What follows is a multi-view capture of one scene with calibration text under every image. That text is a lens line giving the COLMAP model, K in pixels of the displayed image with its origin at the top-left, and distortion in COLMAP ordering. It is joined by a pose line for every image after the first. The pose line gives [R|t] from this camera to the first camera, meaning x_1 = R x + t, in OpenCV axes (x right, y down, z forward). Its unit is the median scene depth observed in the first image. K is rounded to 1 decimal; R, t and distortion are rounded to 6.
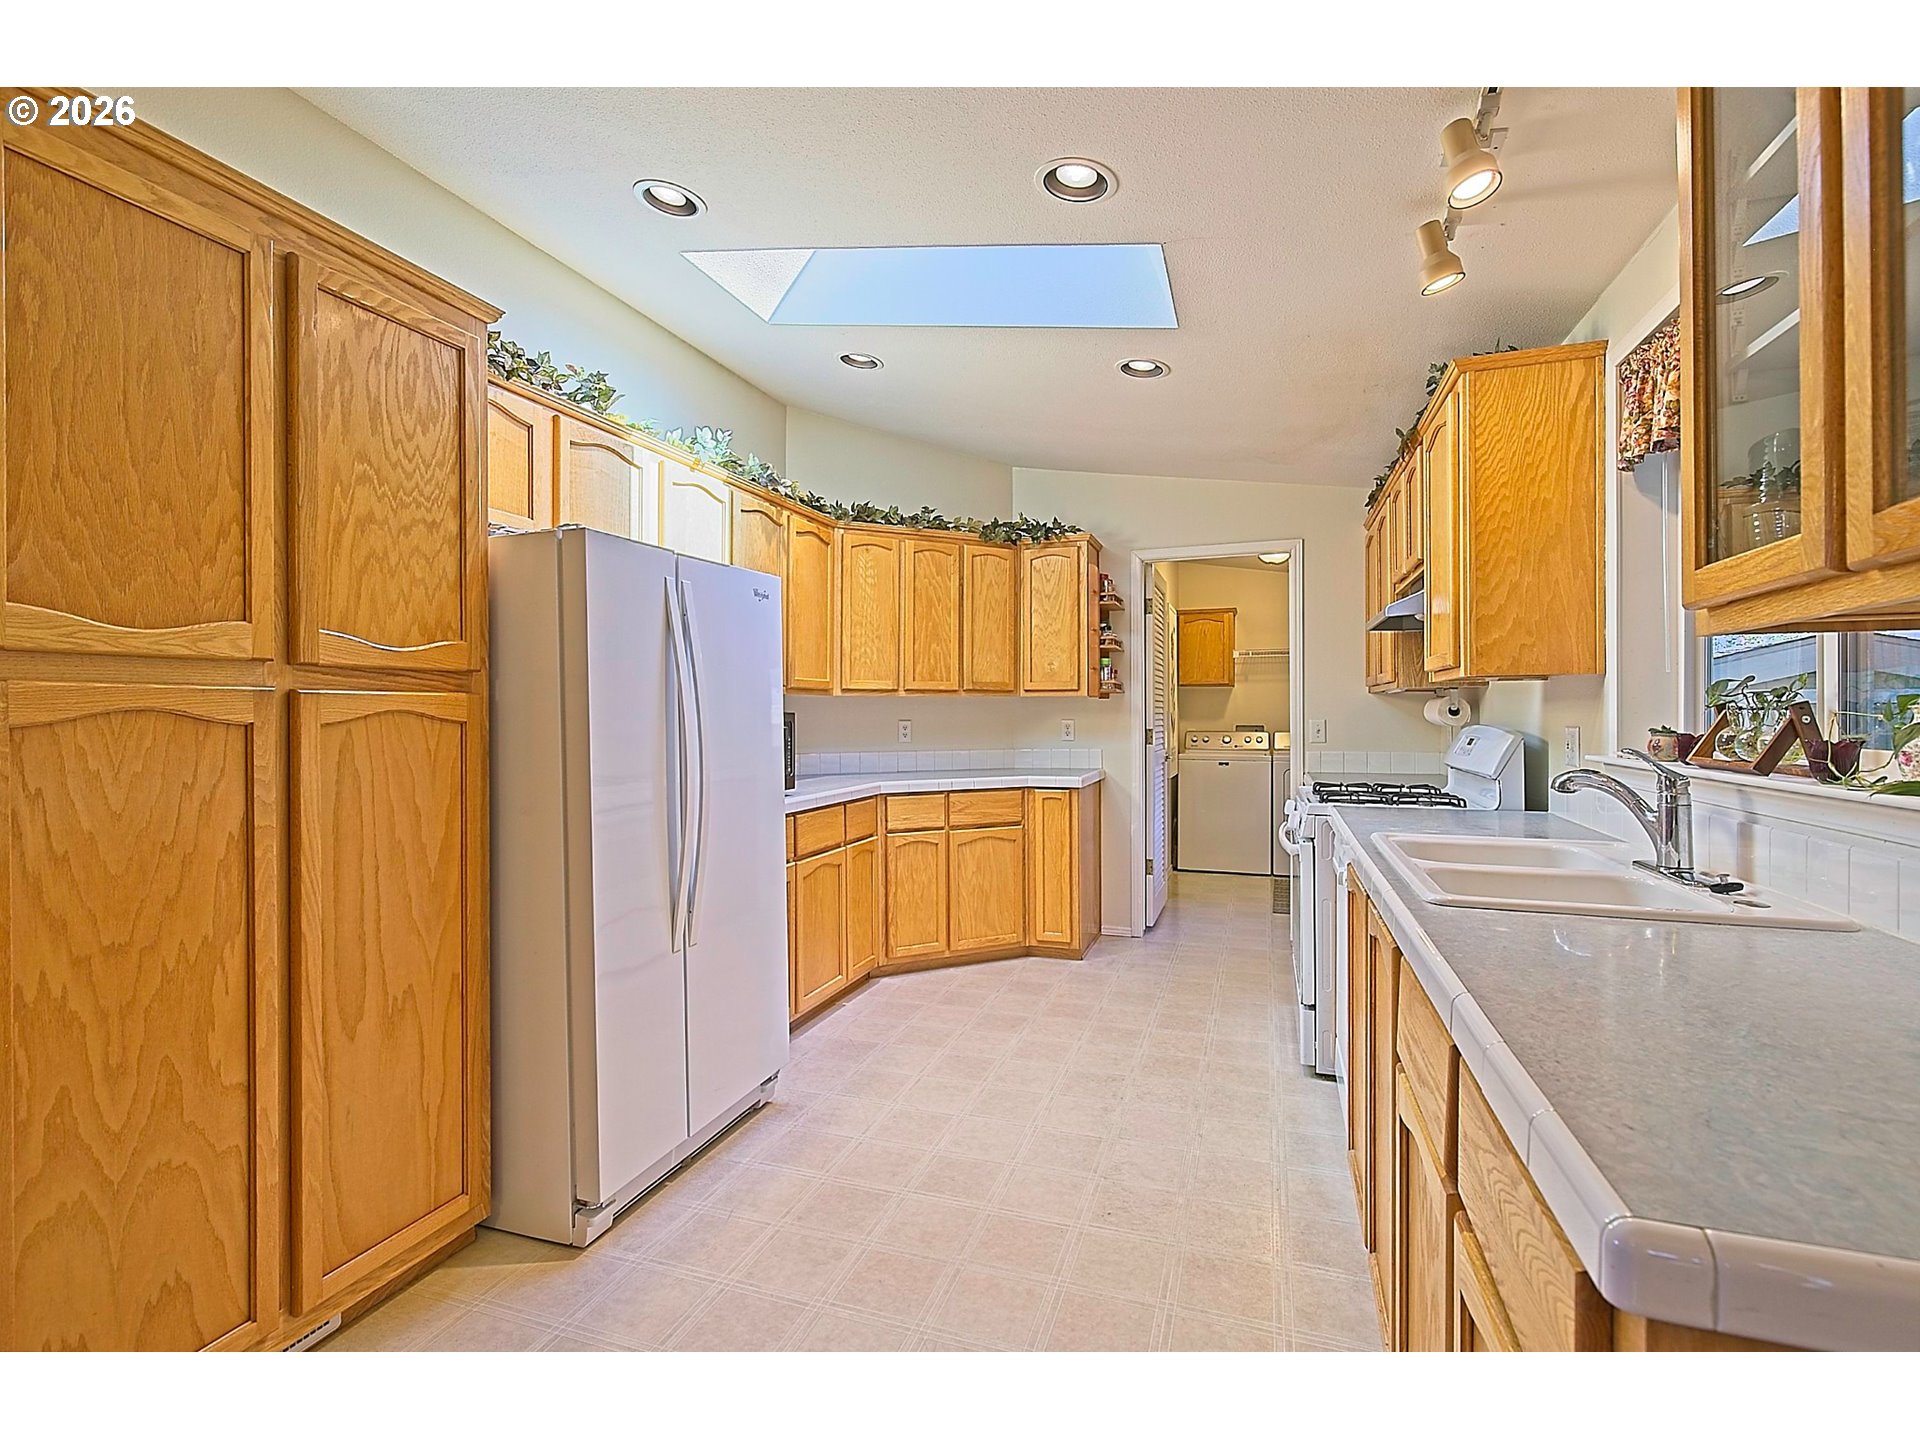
lens RADIAL K [[886.4, 0, 955.6], [0, 886.4, 717.6], [0, 0, 1]] dist [0.004023, 0.000126]
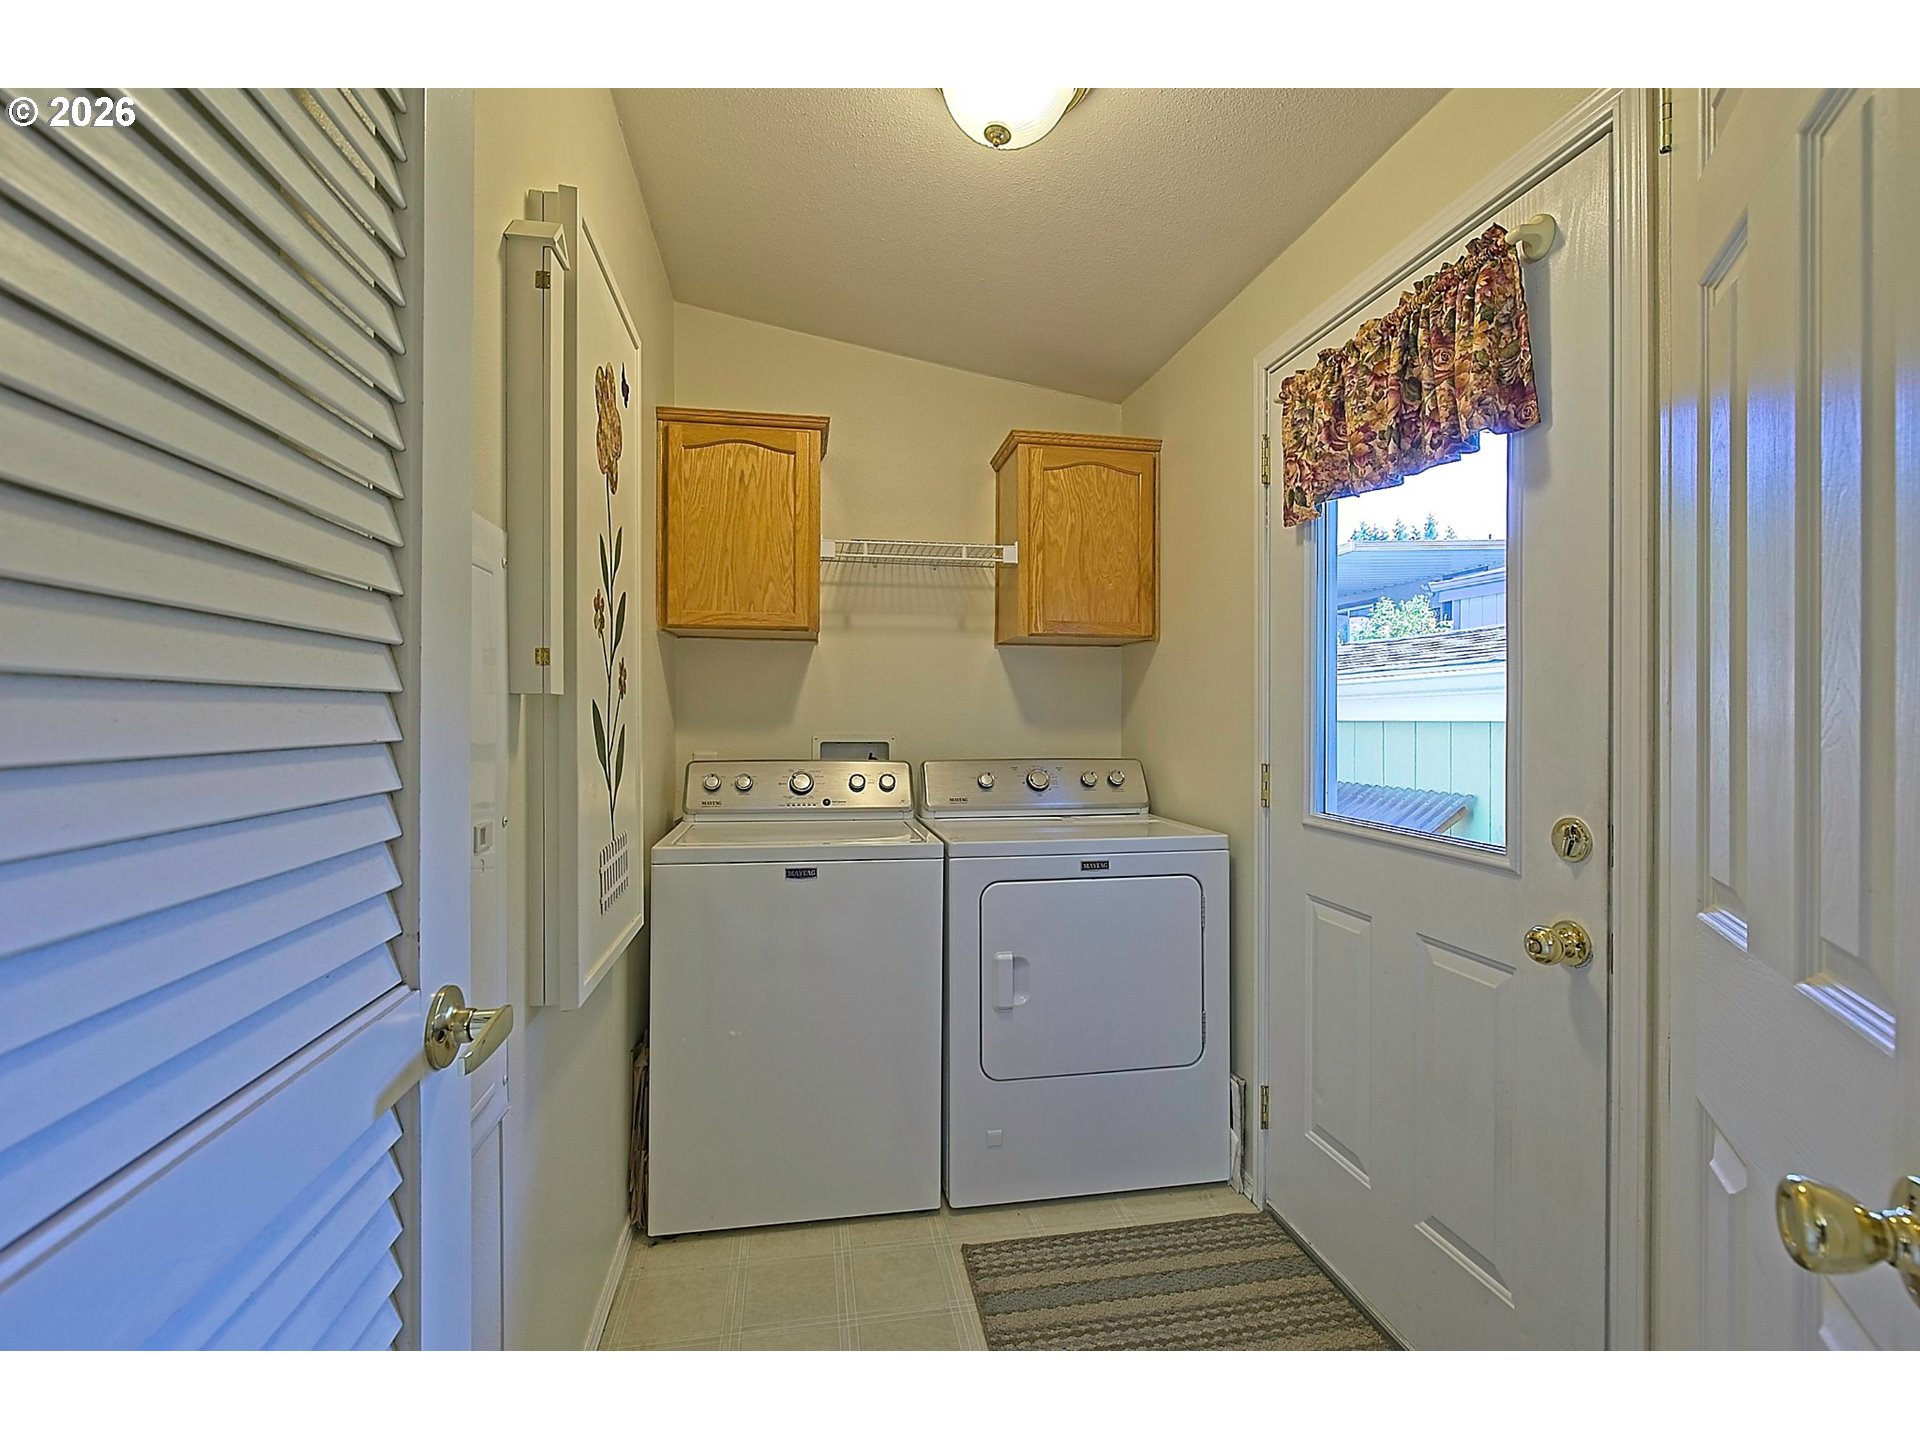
lens RADIAL K [[886.4, 0, 959.2], [0, 886.4, 715.7], [0, 0, 1]] dist [0.004023, 0.000126]
pose [[0.864653, 0.004582, 0.502349, 0.181343], [-0.004914, 0.999988, -0.000663, -0.003066], [-0.502346, -0.001895, 0.864665, 0.660619]]
